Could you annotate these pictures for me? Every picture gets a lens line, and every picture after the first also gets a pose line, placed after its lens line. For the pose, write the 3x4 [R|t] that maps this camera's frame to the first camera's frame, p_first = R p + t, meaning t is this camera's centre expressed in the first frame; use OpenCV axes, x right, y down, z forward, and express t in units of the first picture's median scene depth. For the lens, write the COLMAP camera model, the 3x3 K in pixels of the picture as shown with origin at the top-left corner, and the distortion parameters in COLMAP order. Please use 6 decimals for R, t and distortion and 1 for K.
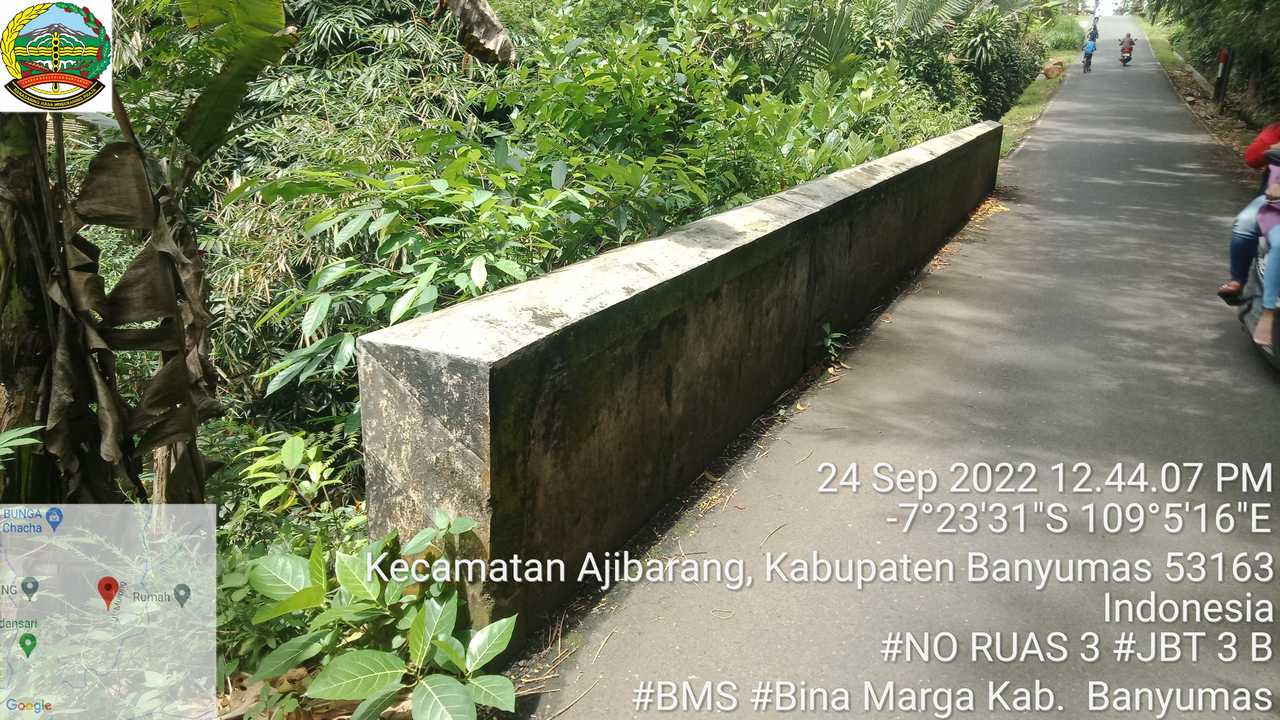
lens RADIAL K [[986.3, 0, 652.6], [0, 986.3, 336.3], [0, 0, 1]] dist [0.087921, -0.056474]
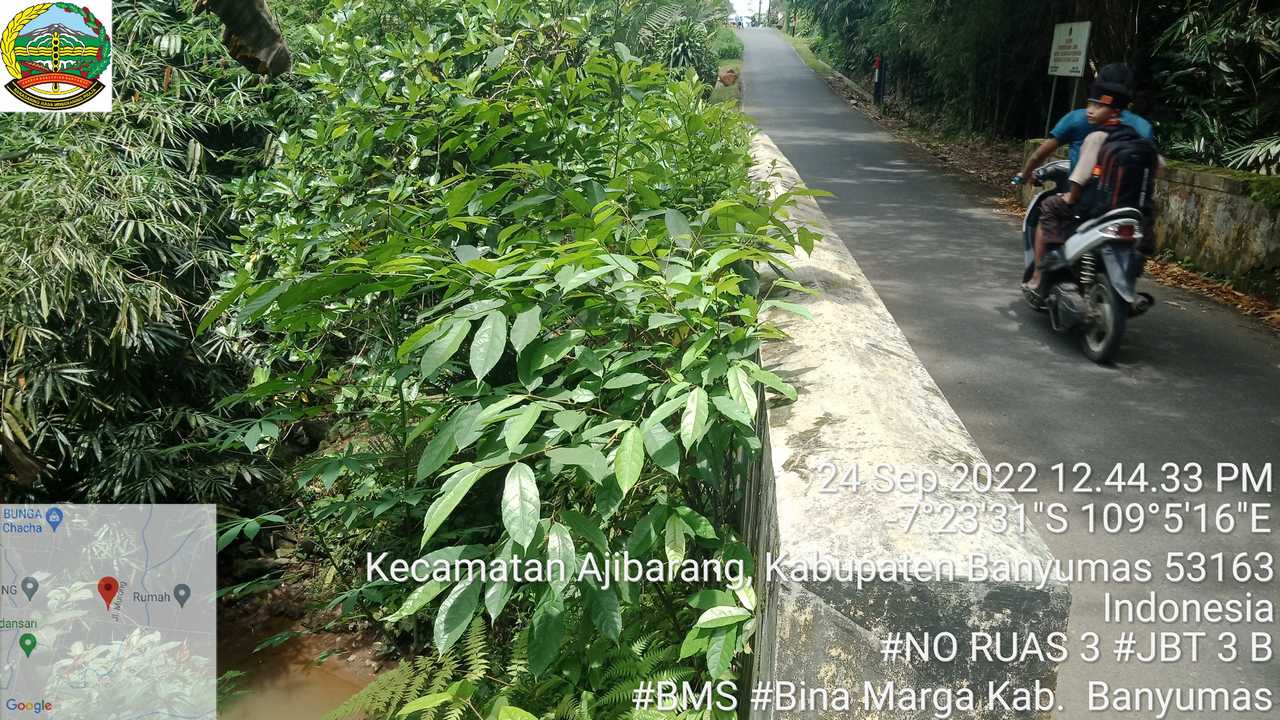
lens RADIAL K [[986.3, 0, 637.6], [0, 986.3, 334.3], [0, 0, 1]] dist [0.087921, -0.056474]
pose [[0.949533, -0.100391, 0.297168, -0.092085], [0.103991, 0.994571, 0.003714, -0.024114], [-0.295928, 0.027377, 0.954818, 0.084971]]
